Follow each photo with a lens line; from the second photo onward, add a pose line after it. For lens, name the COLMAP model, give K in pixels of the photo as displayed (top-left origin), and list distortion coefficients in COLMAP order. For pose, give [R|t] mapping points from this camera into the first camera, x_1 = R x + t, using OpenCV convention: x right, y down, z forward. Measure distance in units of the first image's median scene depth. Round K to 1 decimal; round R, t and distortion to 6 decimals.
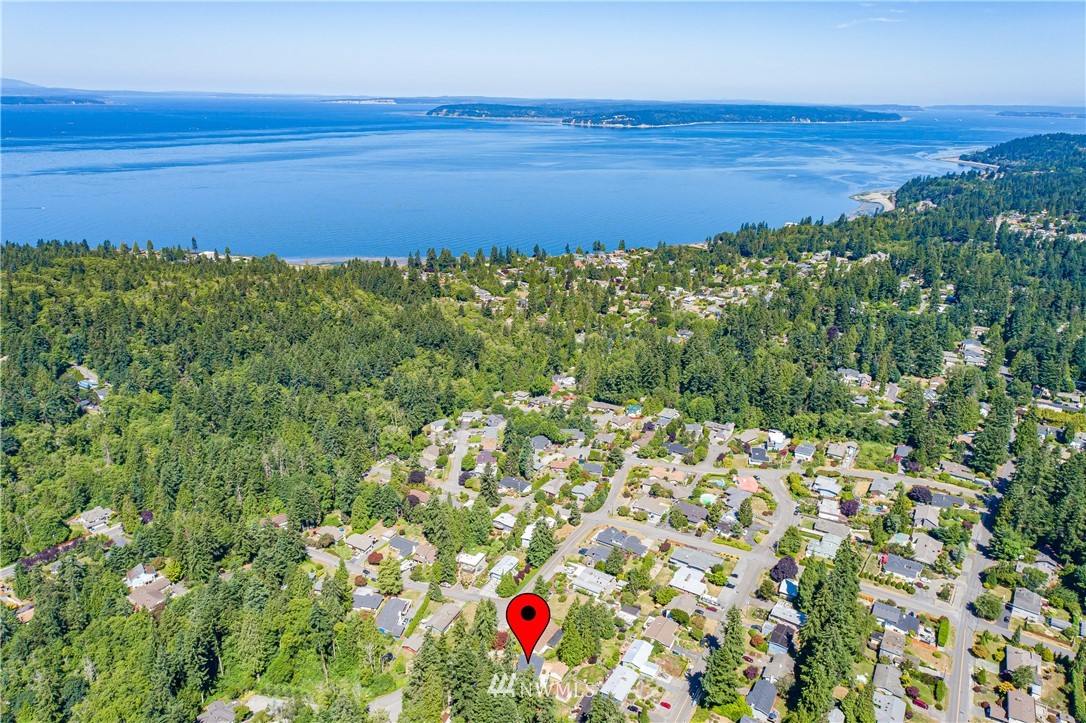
lens RADIAL K [[739.6, 0, 544.1], [0, 739.6, 359.3], [0, 0, 1]] dist [-0.007272, 0.018318]
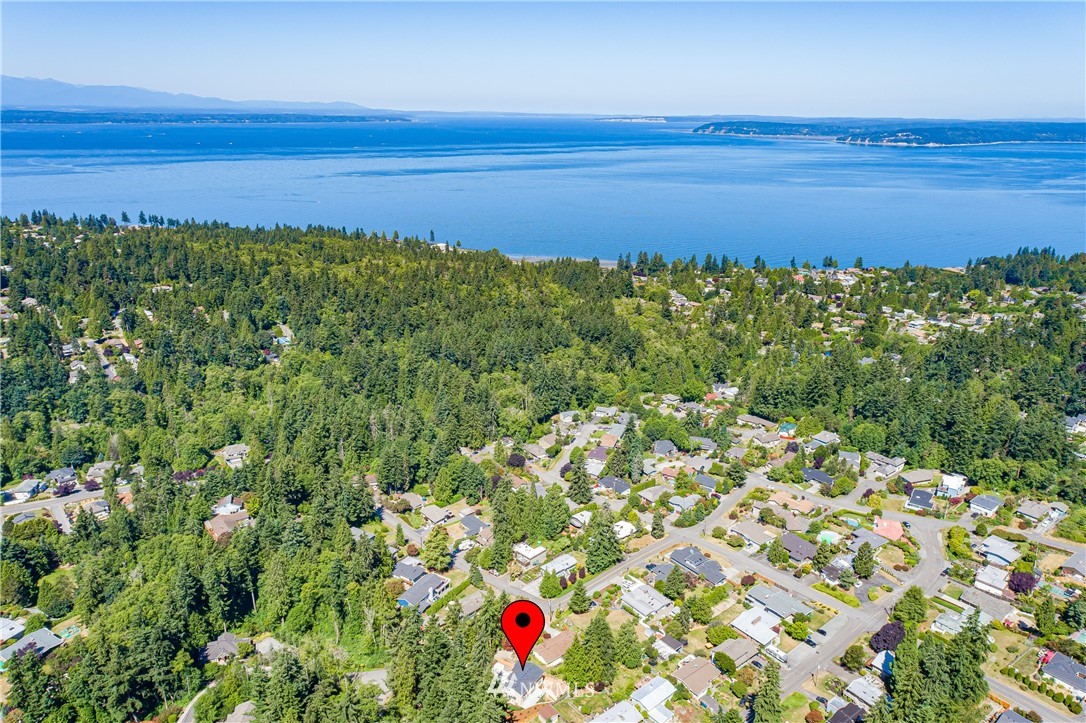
lens RADIAL K [[739.6, 0, 542.9], [0, 739.6, 361.6], [0, 0, 1]] dist [-0.007272, 0.018318]
pose [[0.939393, 0.107404, -0.325583, 0.124987], [-0.114391, 0.993433, -0.002333, 0.025366], [0.323194, 0.039435, 0.945511, 0.088832]]
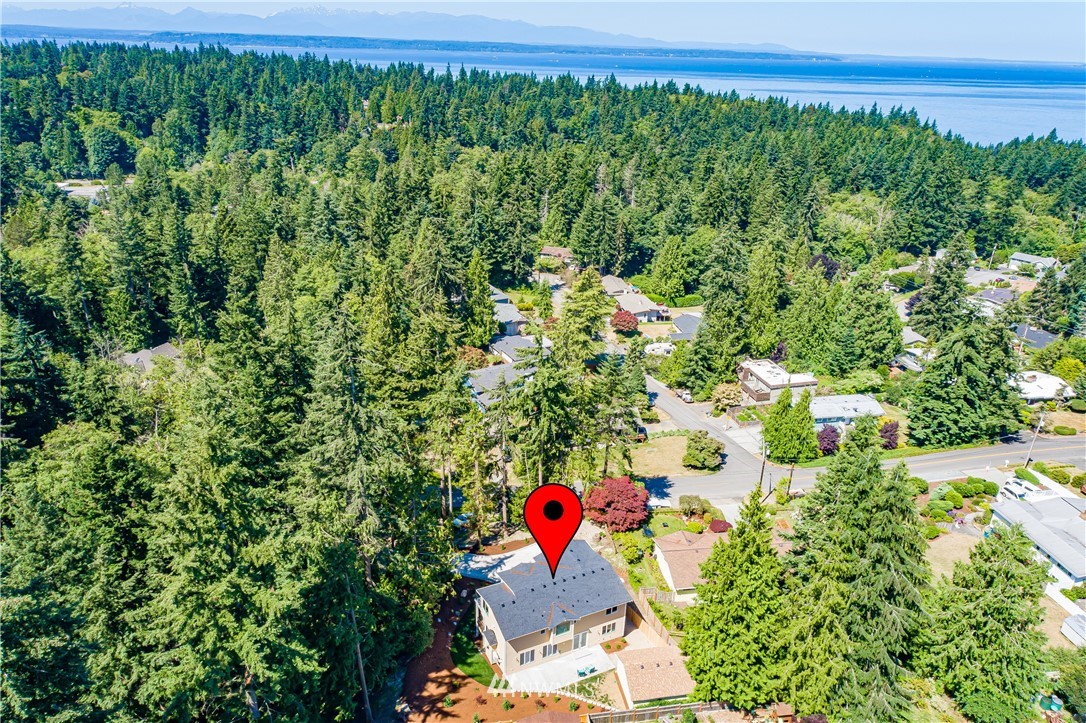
lens RADIAL K [[739.6, 0, 542.3], [0, 739.6, 360.6], [0, 0, 1]] dist [-0.007272, 0.018318]
pose [[0.637026, 0.308581, -0.706382, 0.067880], [-0.283462, 0.945944, 0.157602, 0.155799], [0.716831, 0.099836, 0.690062, 0.416126]]
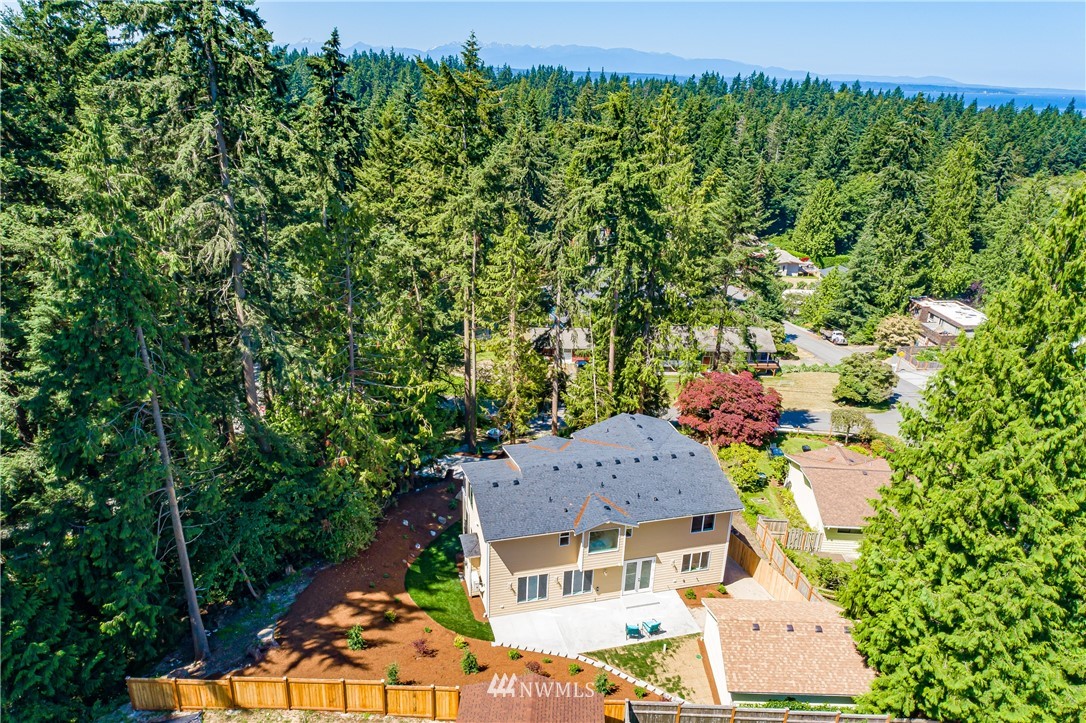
lens RADIAL K [[739.6, 0, 541.5], [0, 739.6, 360.0], [0, 0, 1]] dist [-0.007272, 0.018318]
pose [[0.484851, 0.320907, -0.813596, 0.041570], [-0.325148, 0.929715, 0.172941, 0.192397], [0.811910, 0.180688, 0.555115, 0.464960]]
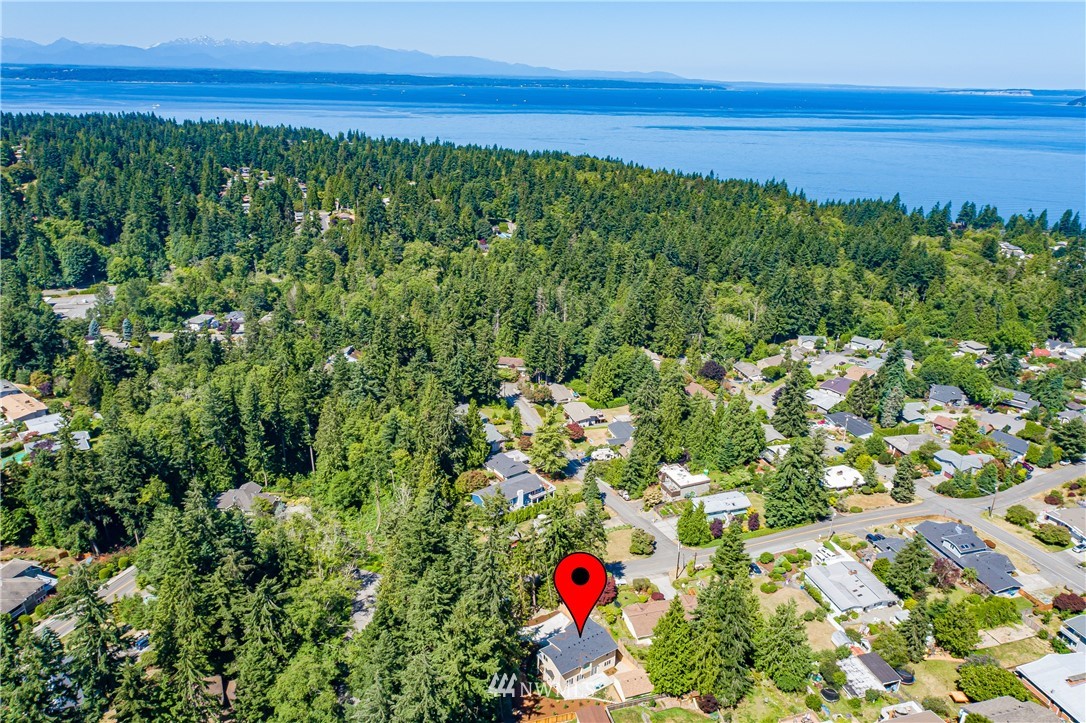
lens RADIAL K [[739.6, 0, 542.0], [0, 739.6, 360.3], [0, 0, 1]] dist [-0.007272, 0.018318]
pose [[0.730803, 0.247661, -0.636075, 0.117053], [-0.243953, 0.965076, 0.095476, 0.098722], [0.637506, 0.085399, 0.765698, 0.301945]]
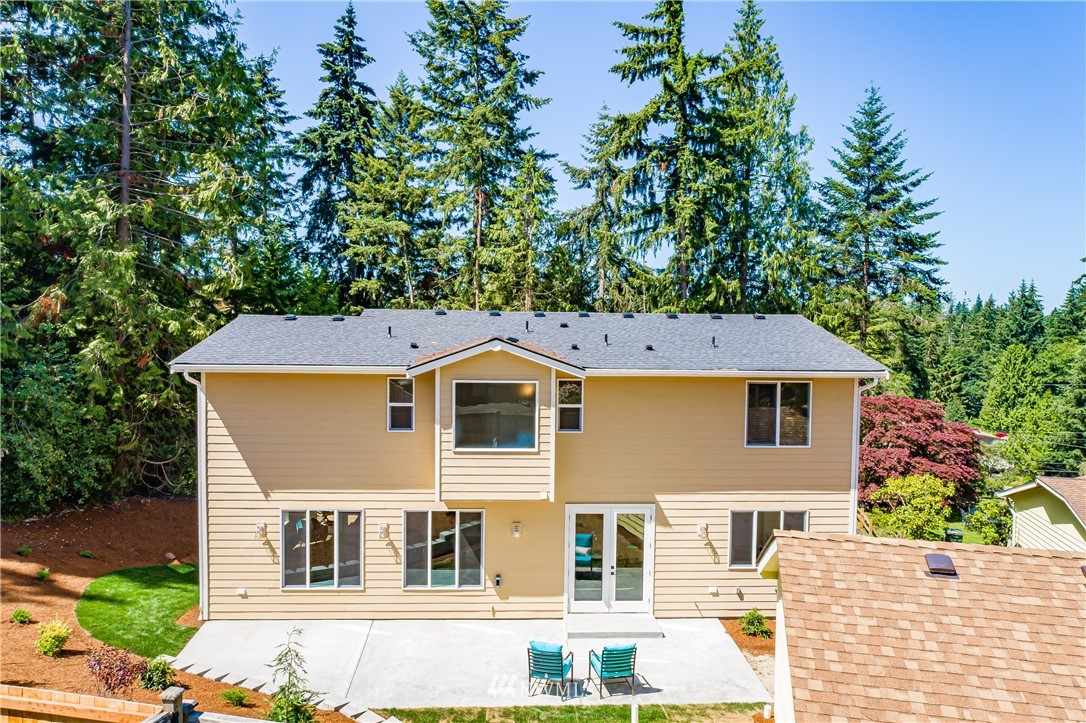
lens RADIAL K [[739.6, 0, 539.8], [0, 739.6, 358.3], [0, 0, 1]] dist [-0.007272, 0.018318]
pose [[0.290073, 0.033617, -0.956414, 0.021112], [-0.337173, 0.938892, -0.069260, 0.215602], [0.895641, 0.342567, 0.283682, 0.501257]]
